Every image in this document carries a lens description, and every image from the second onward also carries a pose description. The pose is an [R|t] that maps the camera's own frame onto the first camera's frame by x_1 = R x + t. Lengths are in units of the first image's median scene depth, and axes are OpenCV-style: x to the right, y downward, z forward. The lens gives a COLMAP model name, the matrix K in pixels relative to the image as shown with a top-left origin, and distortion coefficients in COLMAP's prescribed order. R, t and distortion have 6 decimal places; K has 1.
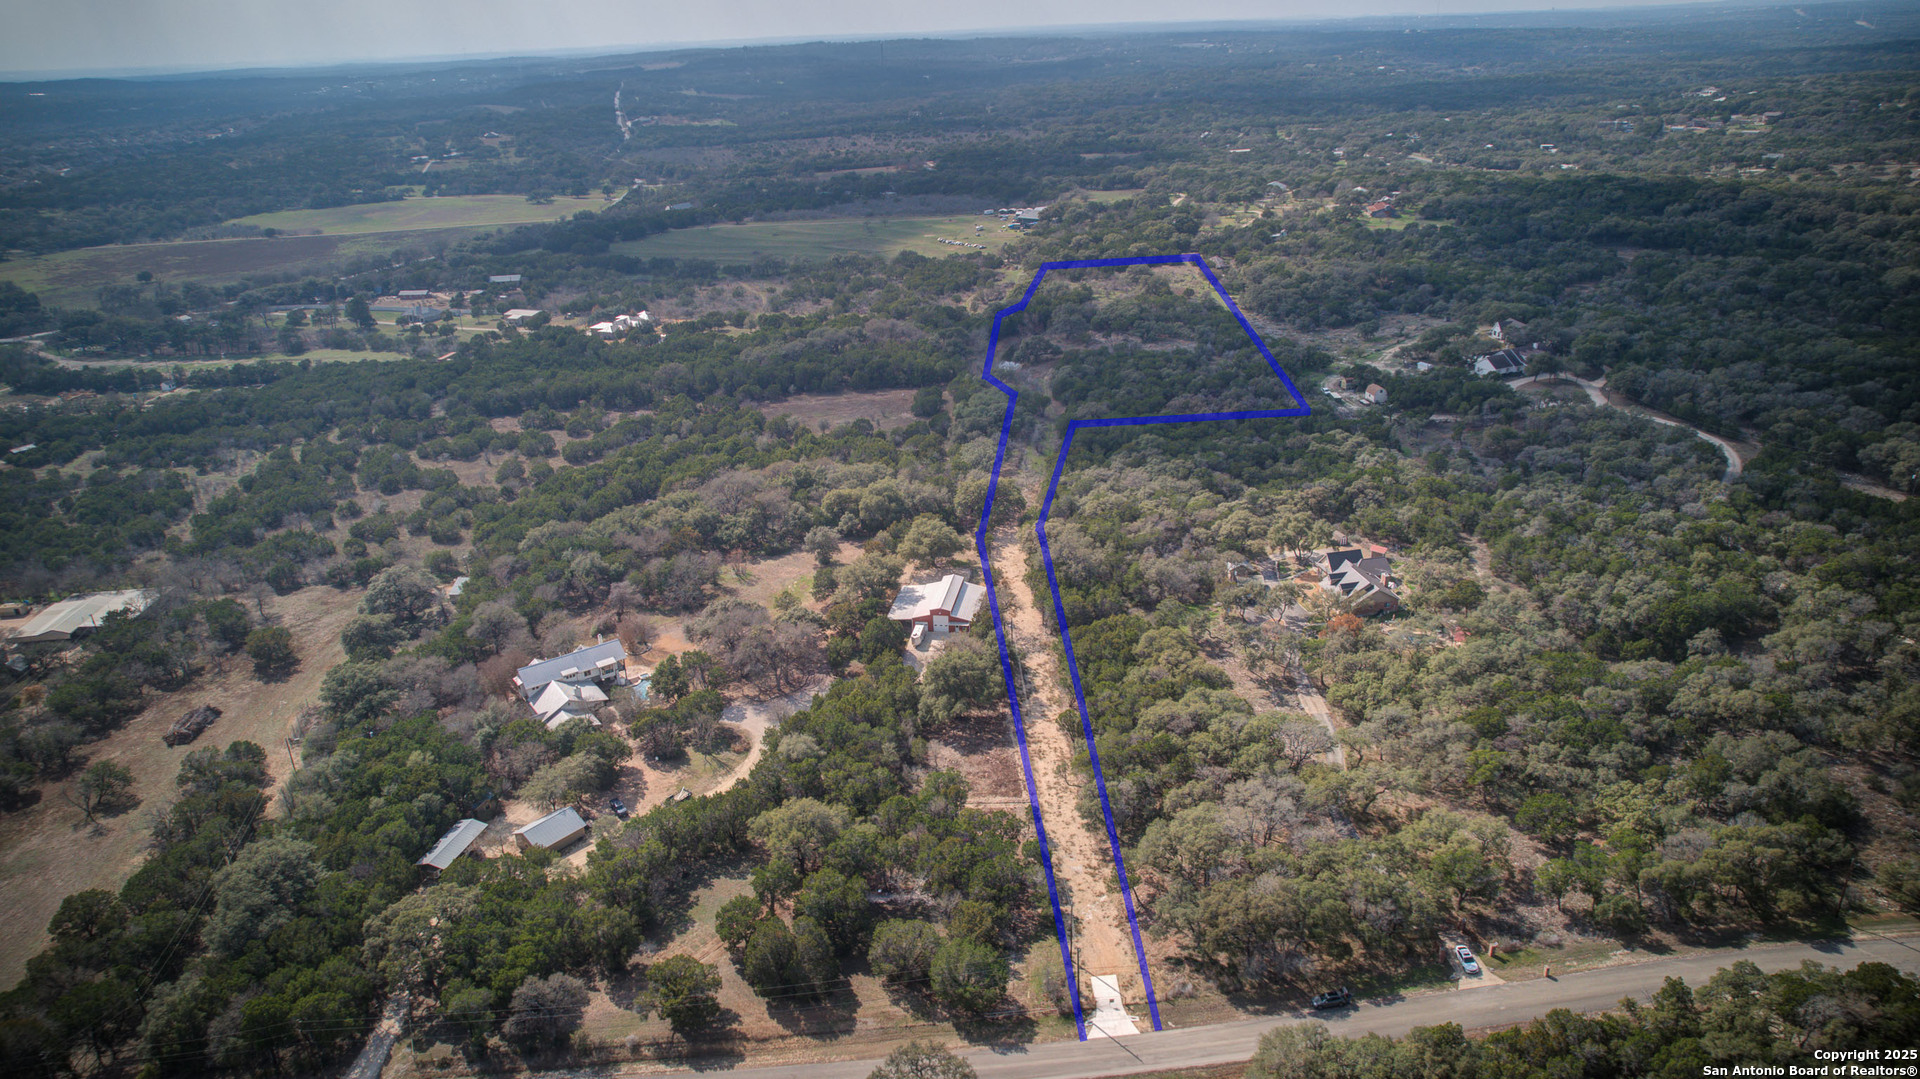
lens RADIAL K [[1226.6, 0, 974.3], [0, 1226.6, 545.7], [0, 0, 1]] dist [-0.076462, 0.071207]
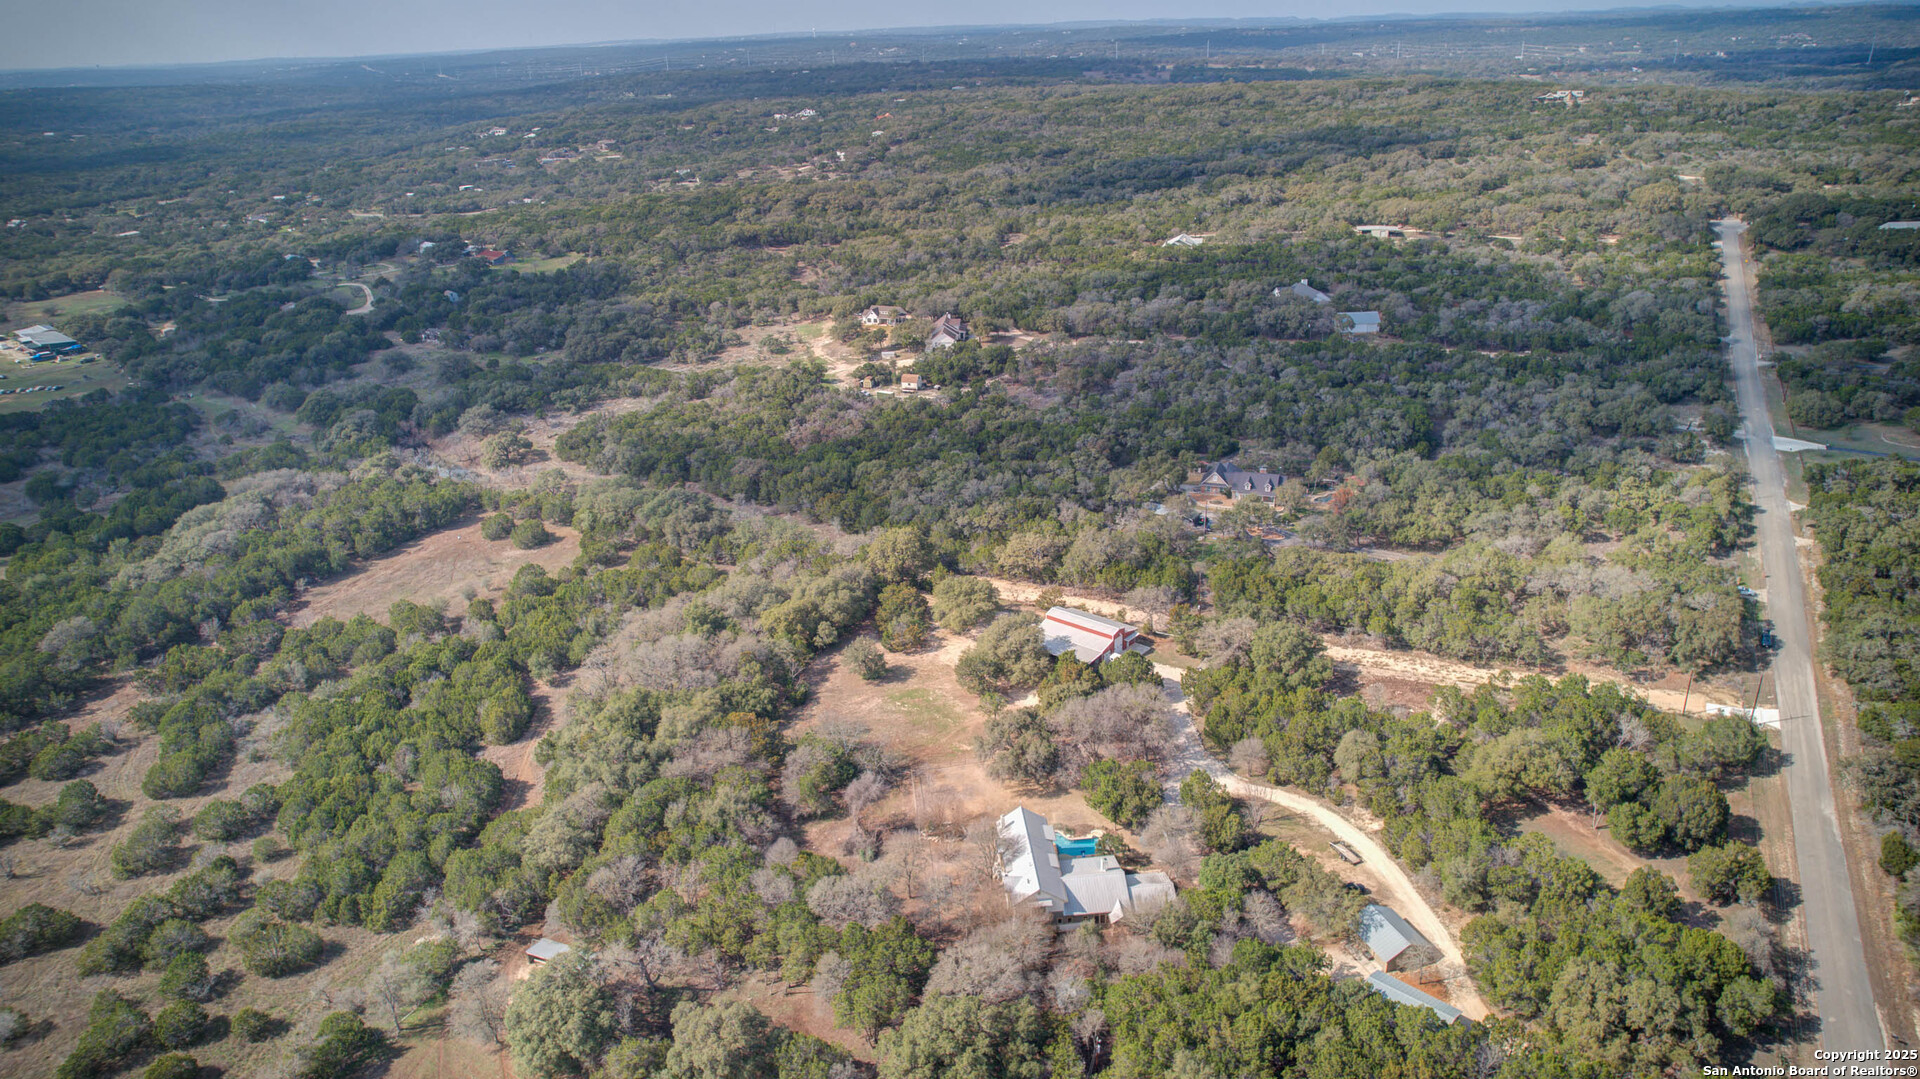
lens RADIAL K [[1226.6, 0, 964.7], [0, 1226.6, 541.3], [0, 0, 1]] dist [-0.076462, 0.071207]
pose [[0.513525, -0.321762, 0.795463, -0.731898], [0.357072, 0.923086, 0.142871, -0.170760], [-0.780251, 0.210670, 0.588920, 0.442602]]
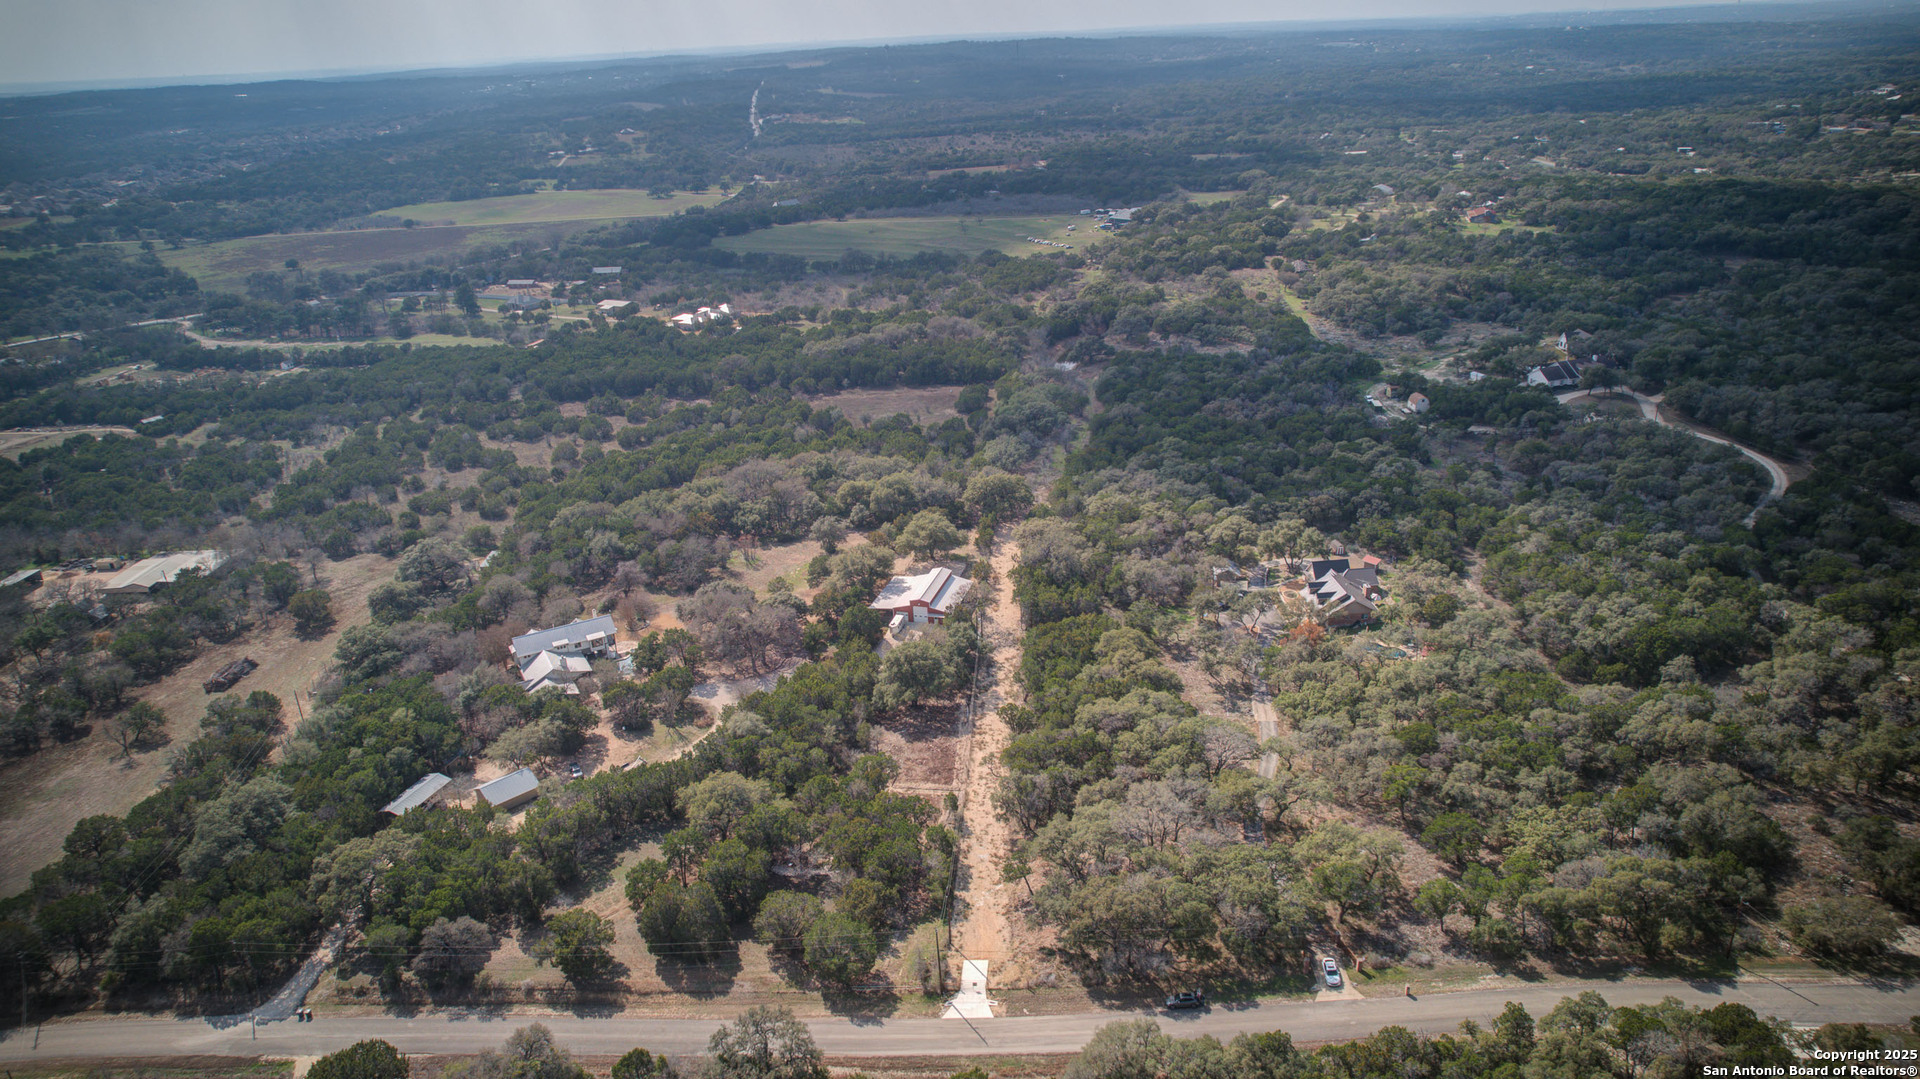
lens RADIAL K [[1226.6, 0, 971.4], [0, 1226.6, 540.4], [0, 0, 1]] dist [-0.076462, 0.071207]
pose [[0.993169, 0.039761, -0.109705, 0.109108], [-0.040065, 0.999197, -0.000562, 0.000477], [0.109595, 0.004953, 0.993964, -0.011791]]
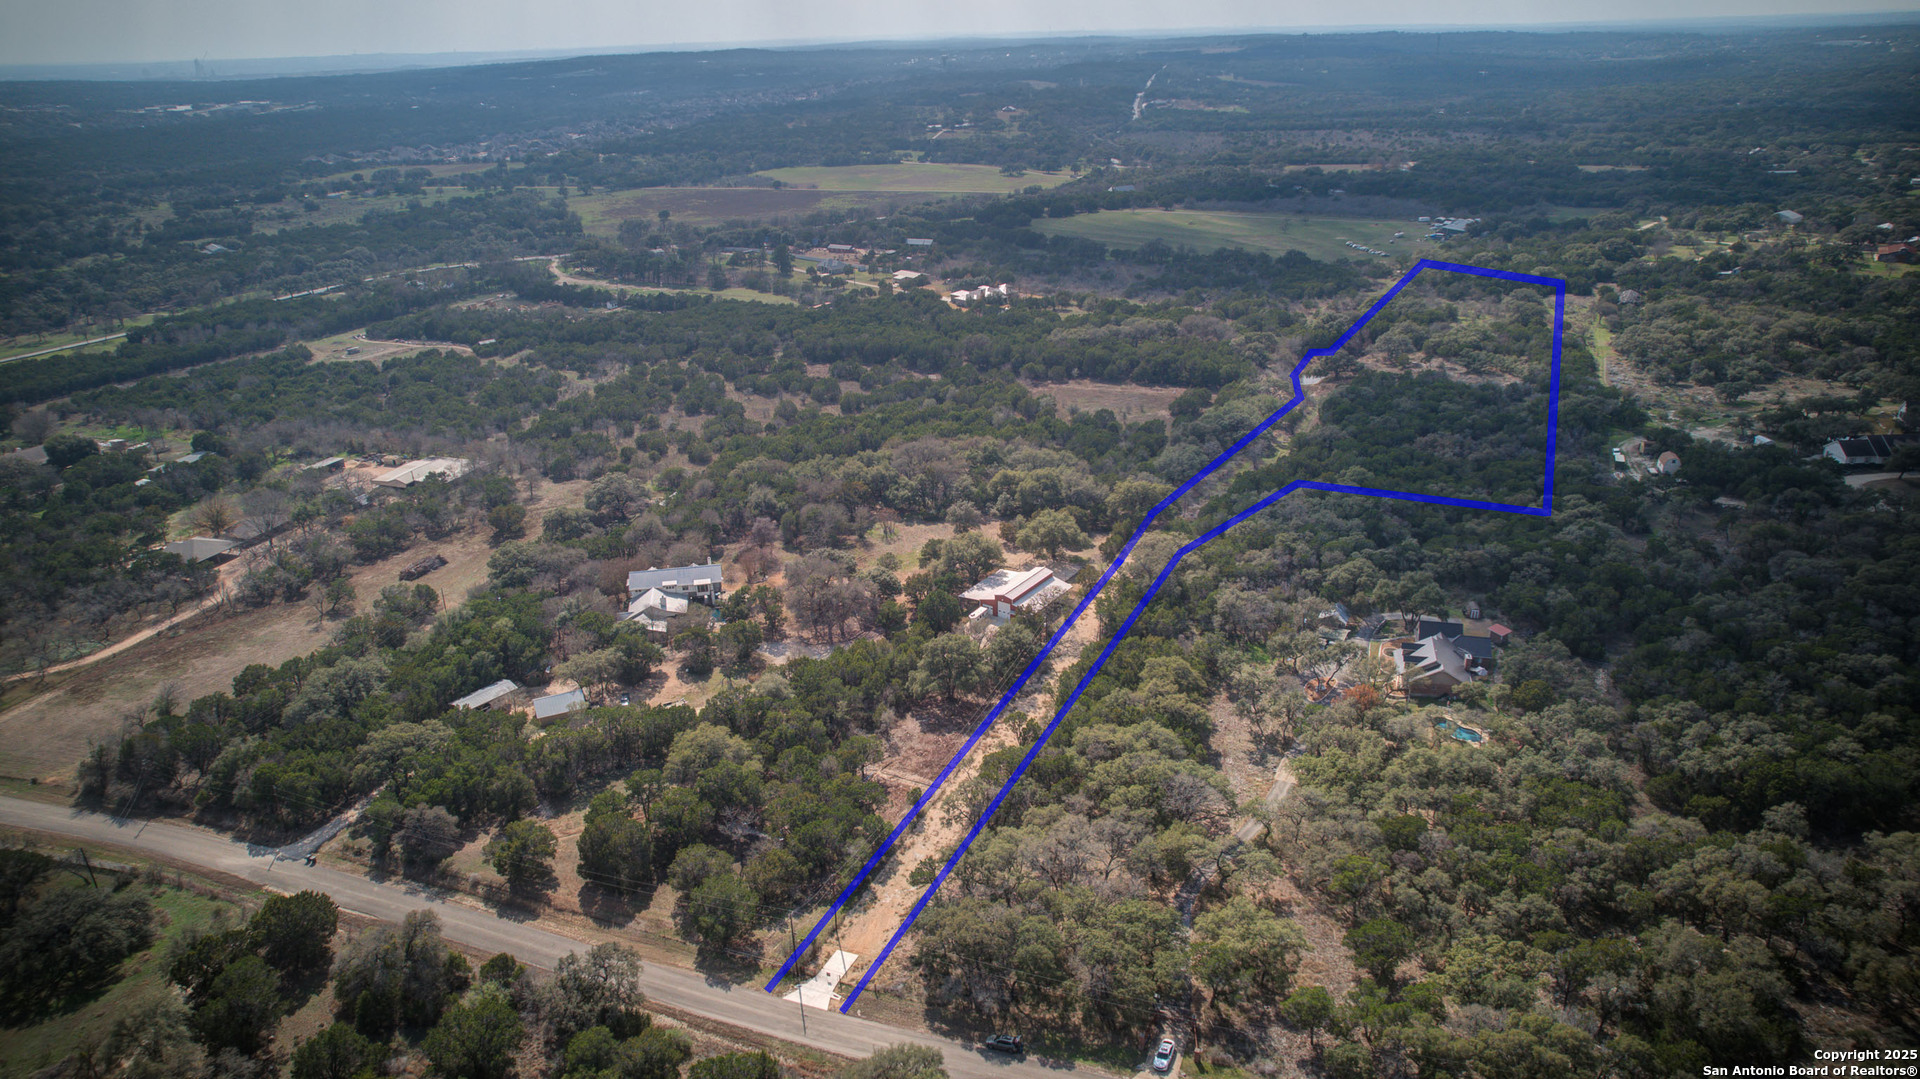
lens RADIAL K [[1226.6, 0, 974.3], [0, 1226.6, 544.6], [0, 0, 1]] dist [-0.076462, 0.071207]
pose [[0.903293, 0.180224, -0.389333, 0.294776], [-0.176243, 0.983259, 0.046253, -0.028730], [0.391151, 0.026837, 0.919935, 0.045549]]
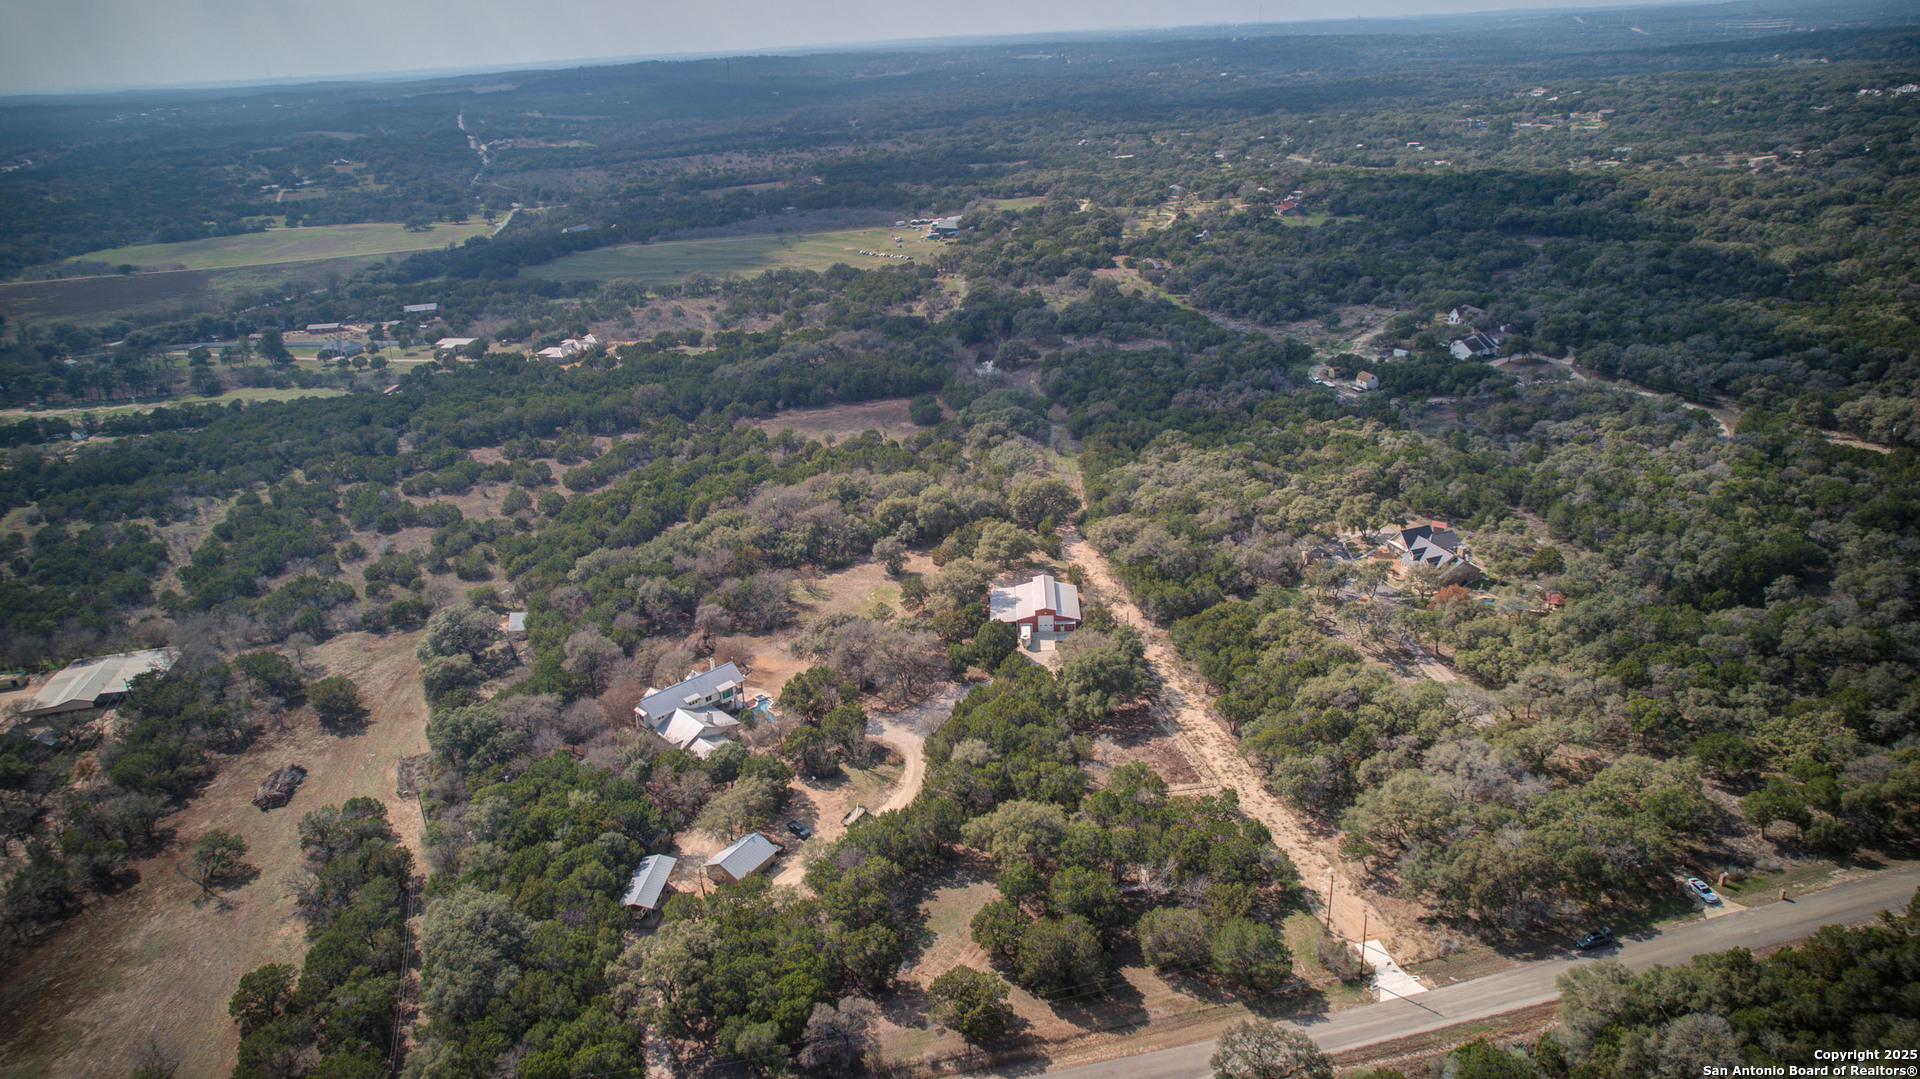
lens RADIAL K [[1226.6, 0, 970.4], [0, 1226.6, 541.9], [0, 0, 1]] dist [-0.076462, 0.071207]
pose [[0.991239, -0.061333, 0.116980, -0.177017], [0.062899, 0.997972, -0.009742, 0.002328], [-0.116146, 0.017015, 0.993086, 0.007261]]
